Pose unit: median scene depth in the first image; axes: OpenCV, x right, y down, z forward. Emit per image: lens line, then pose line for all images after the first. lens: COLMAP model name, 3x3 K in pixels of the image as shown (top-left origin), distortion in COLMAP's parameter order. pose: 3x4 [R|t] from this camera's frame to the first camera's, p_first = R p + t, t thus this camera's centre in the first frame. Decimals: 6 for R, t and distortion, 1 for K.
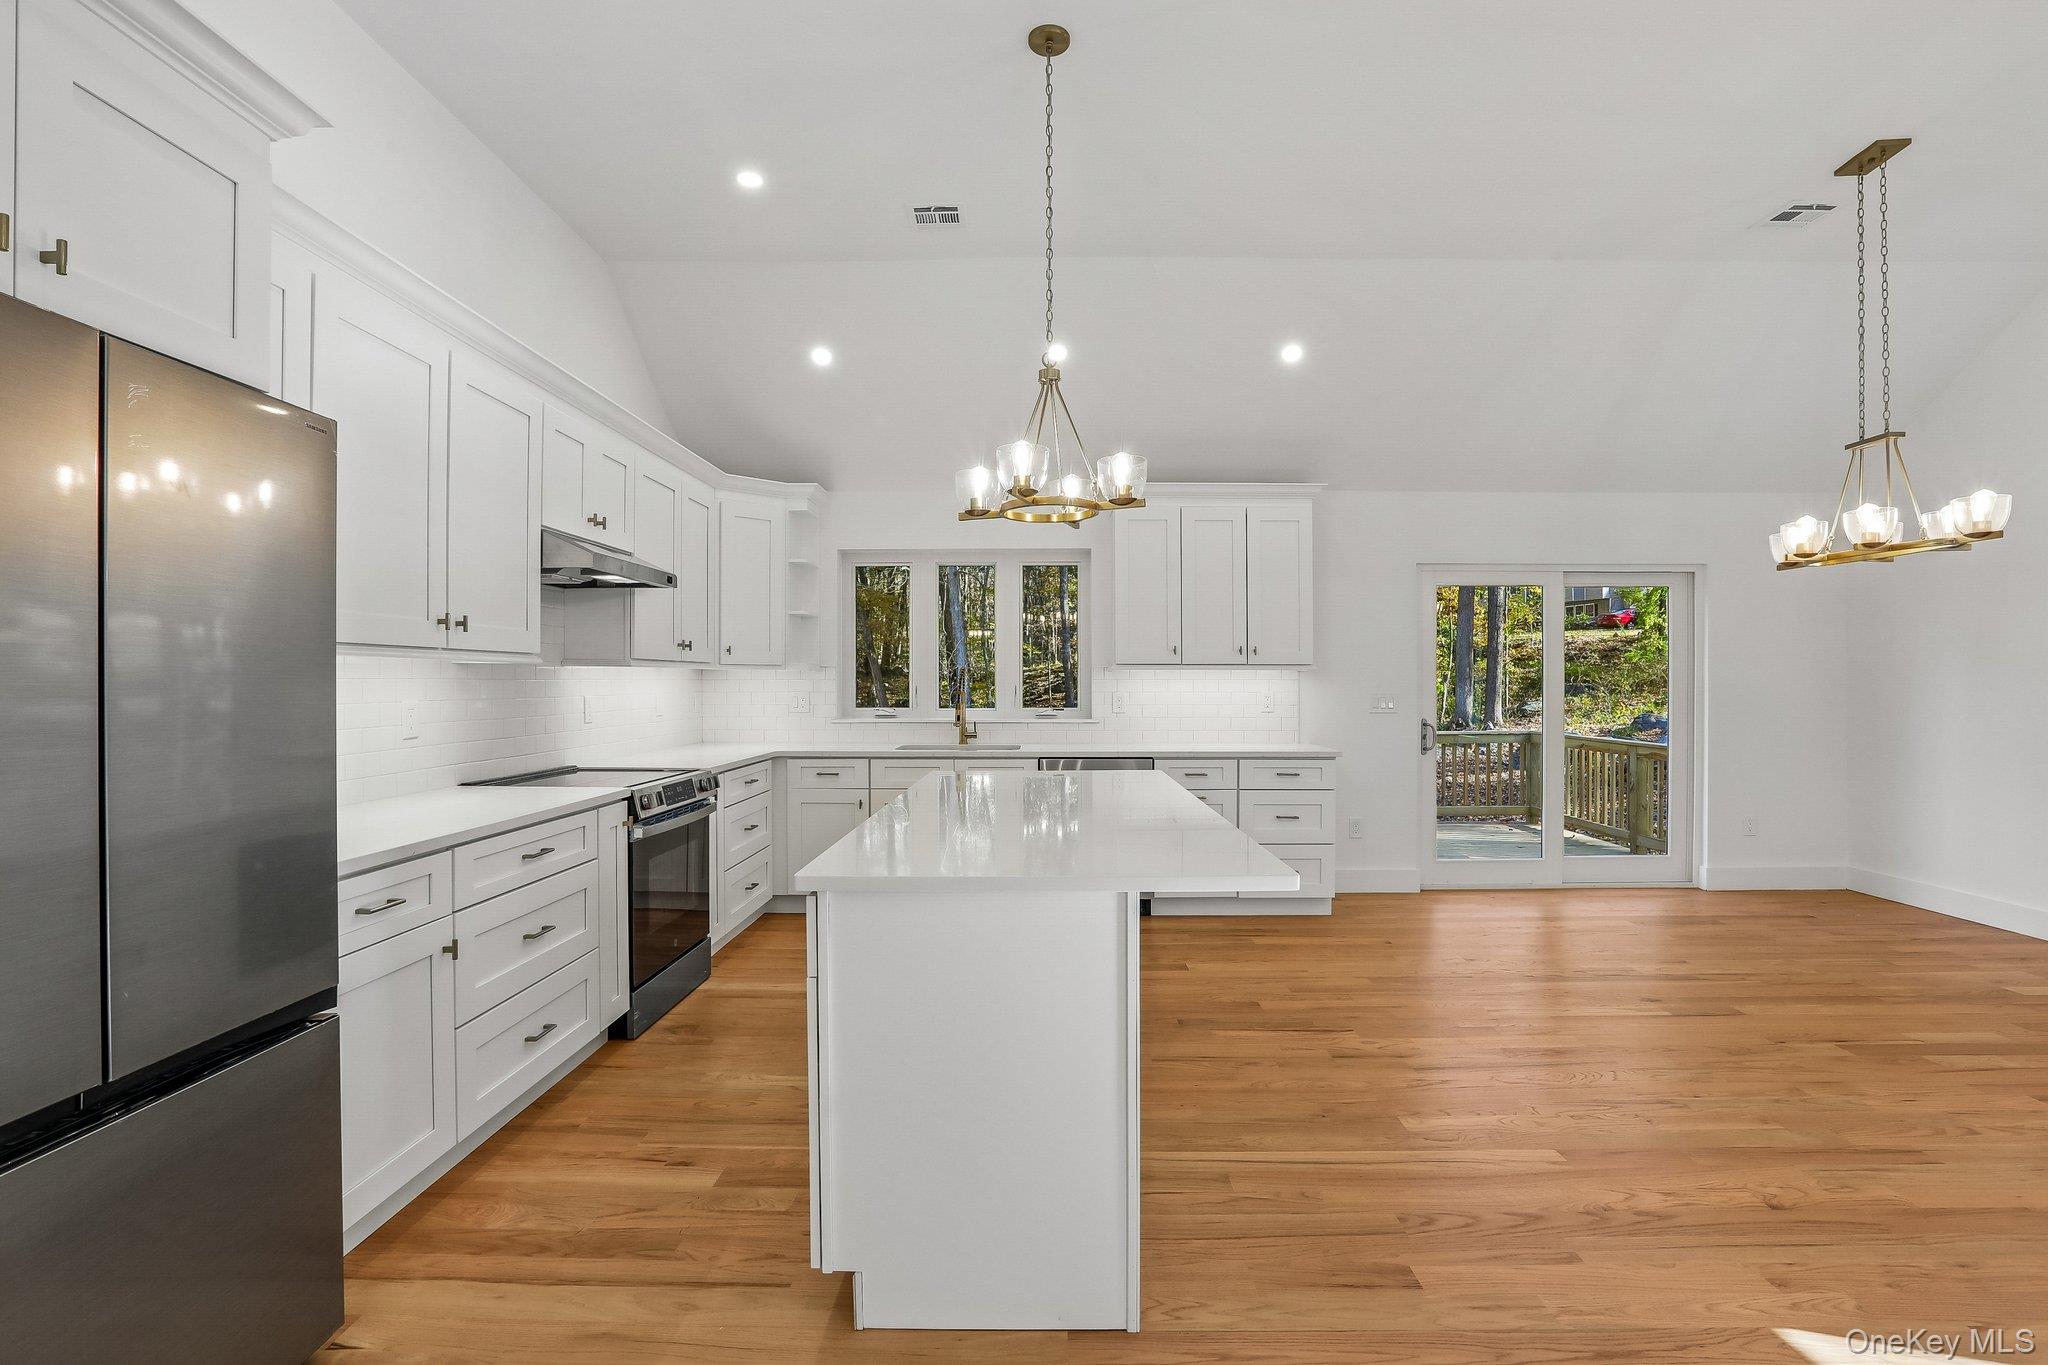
lens RADIAL K [[947.8, 0, 1027.6], [0, 947.8, 683.7], [0, 0, 1]] dist [-0.044947, 0.012633]
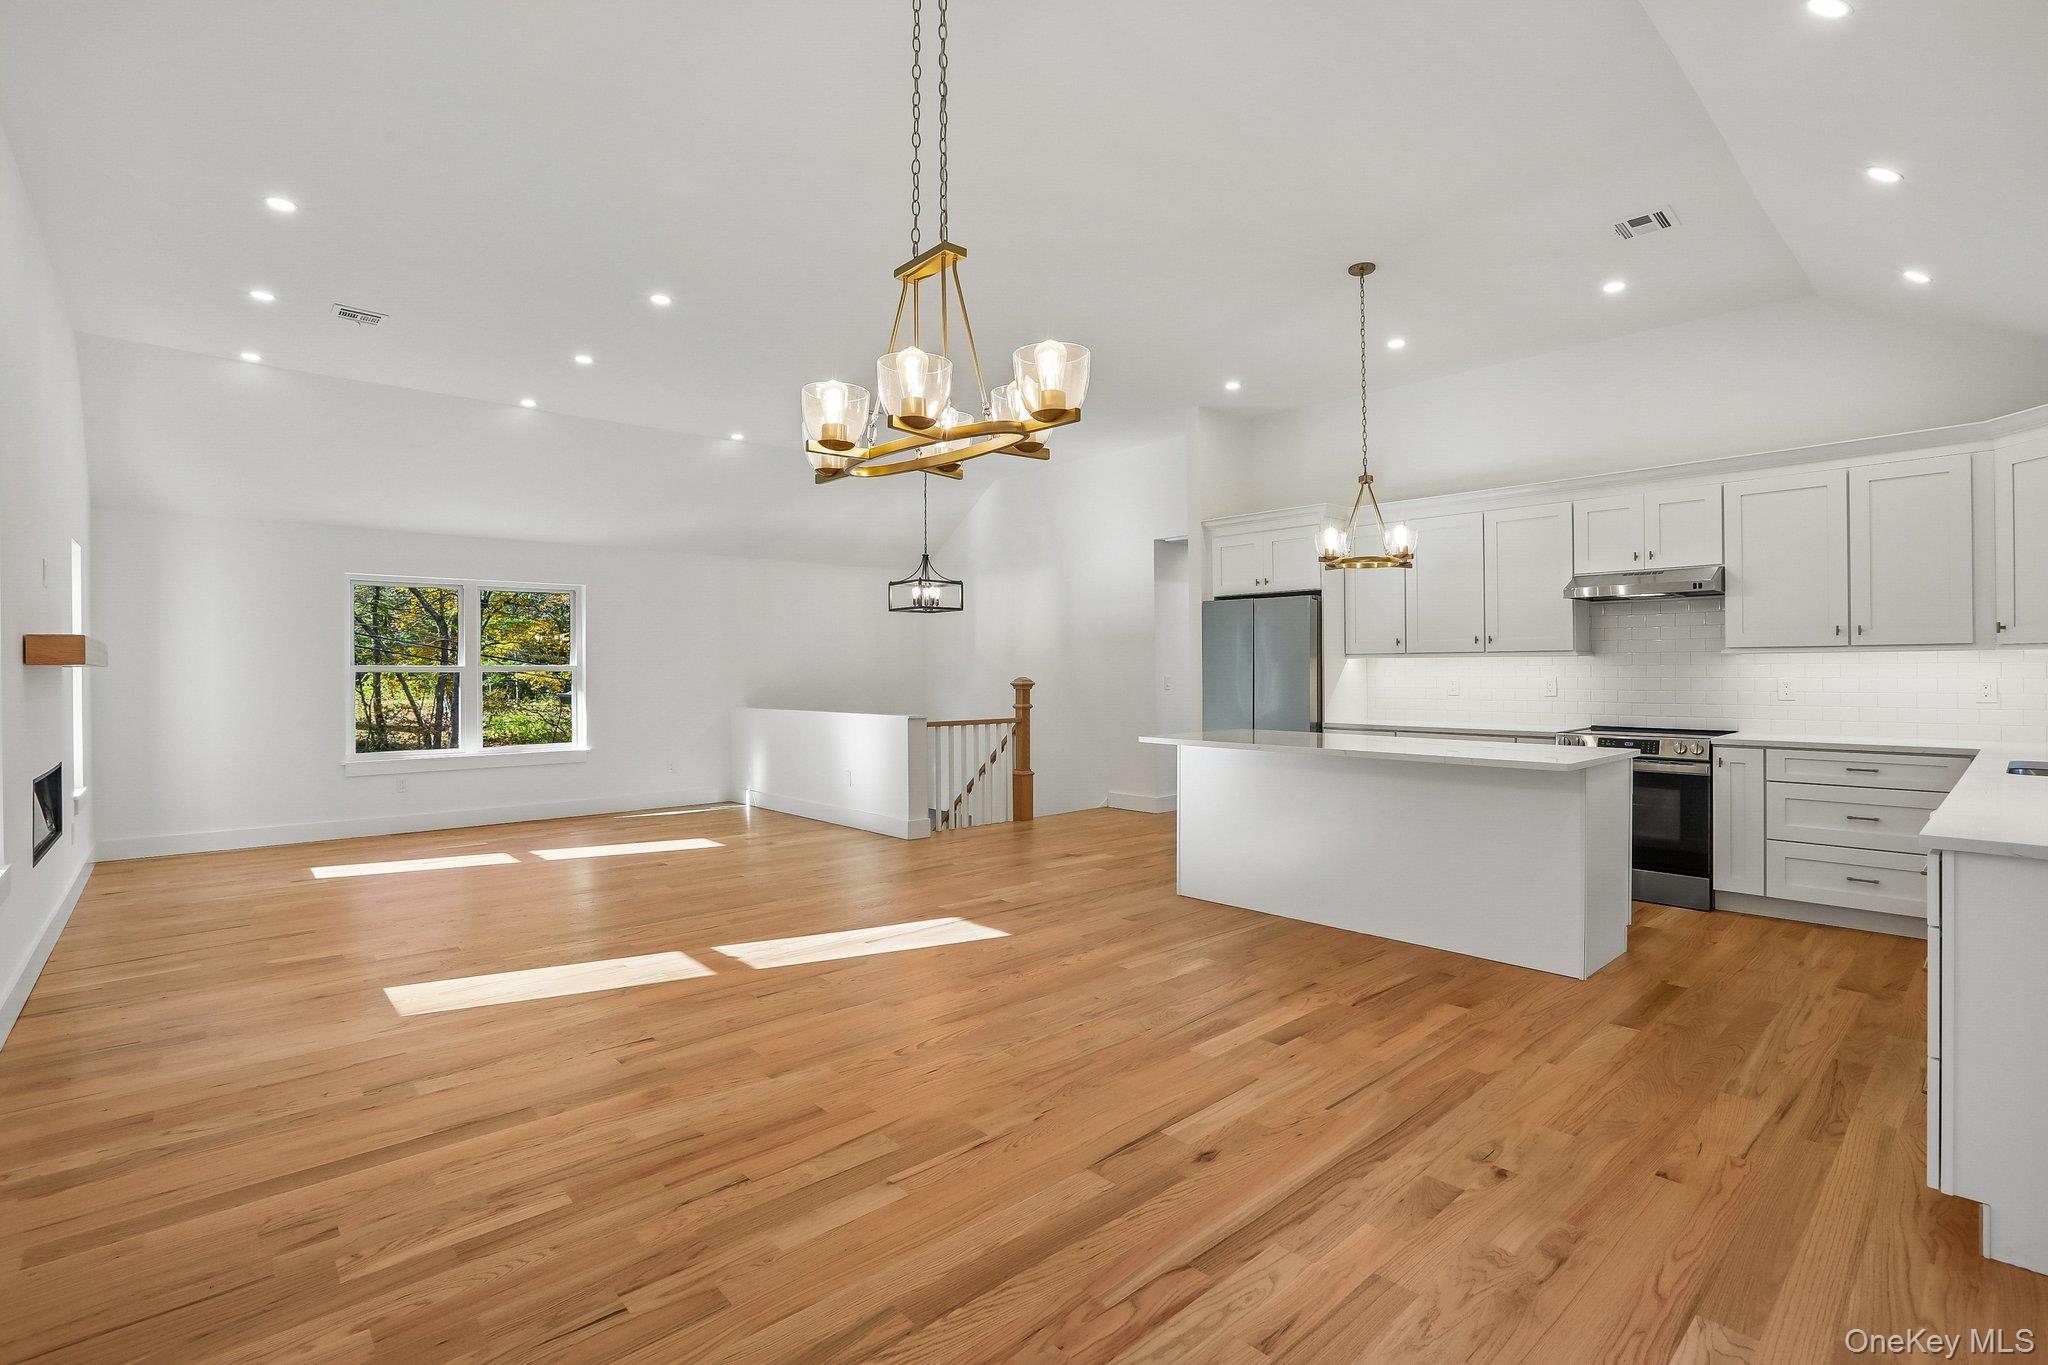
lens RADIAL K [[947.8, 0, 1036.3], [0, 947.8, 678.3], [0, 0, 1]] dist [-0.044947, 0.012633]
pose [[-0.724492, 0.010876, -0.689198, 1.110844], [0.004673, 0.999930, 0.010867, -0.003704], [0.689268, 0.004652, -0.724492, 1.279491]]
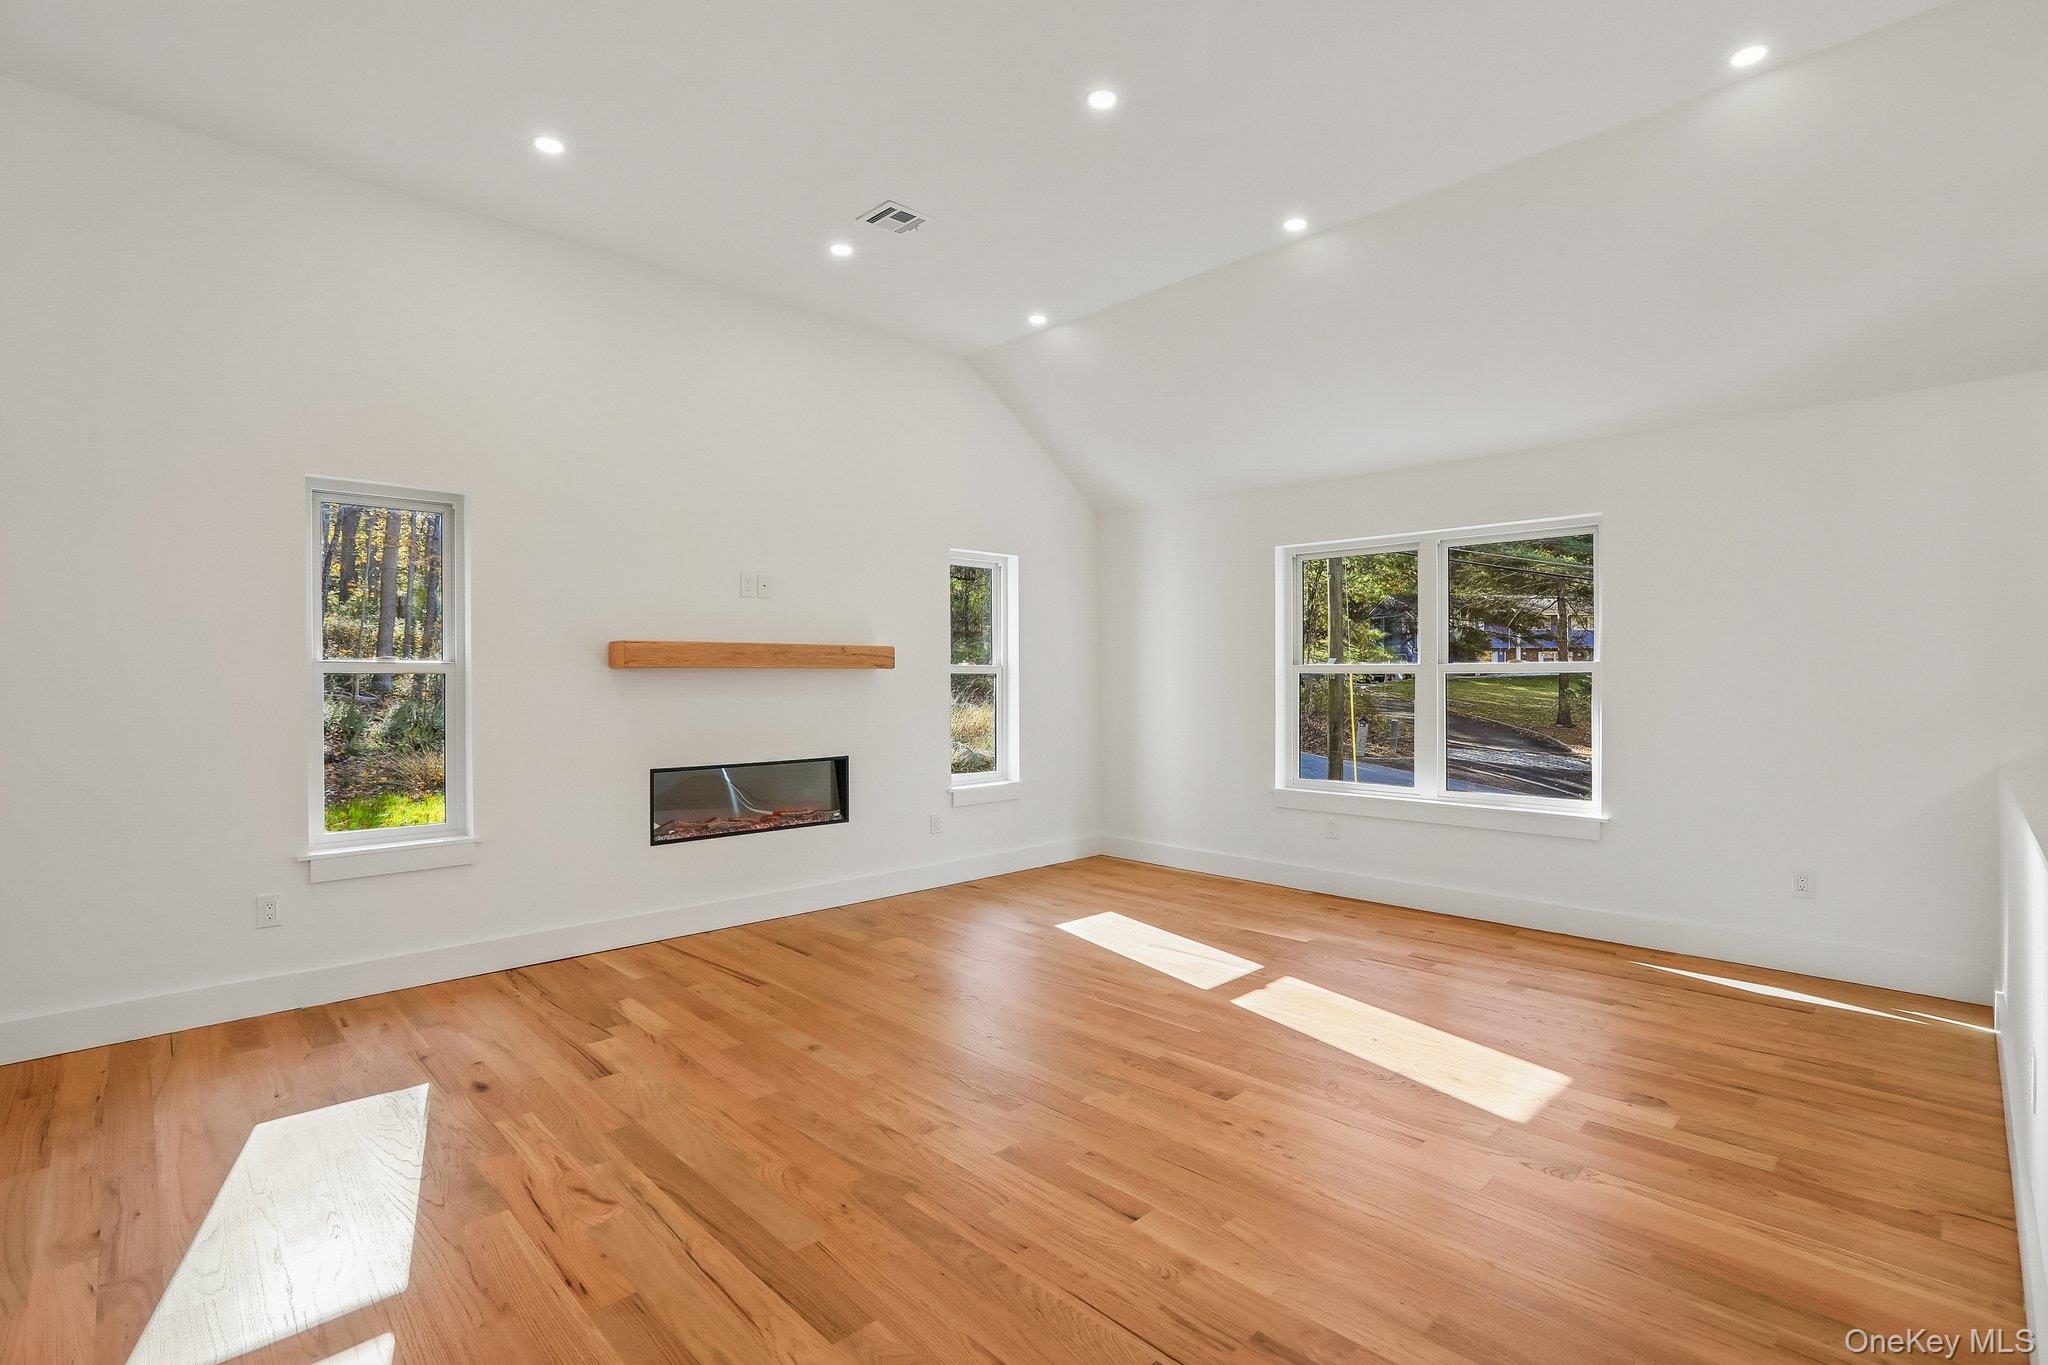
lens RADIAL K [[947.8, 0, 1031.7], [0, 947.8, 678.6], [0, 0, 1]] dist [-0.044947, 0.012633]
pose [[-0.715209, 0.001328, 0.698909, 0.097768], [0.004624, 0.999985, 0.002831, -0.000523], [-0.698895, 0.005256, -0.715205, 0.338596]]
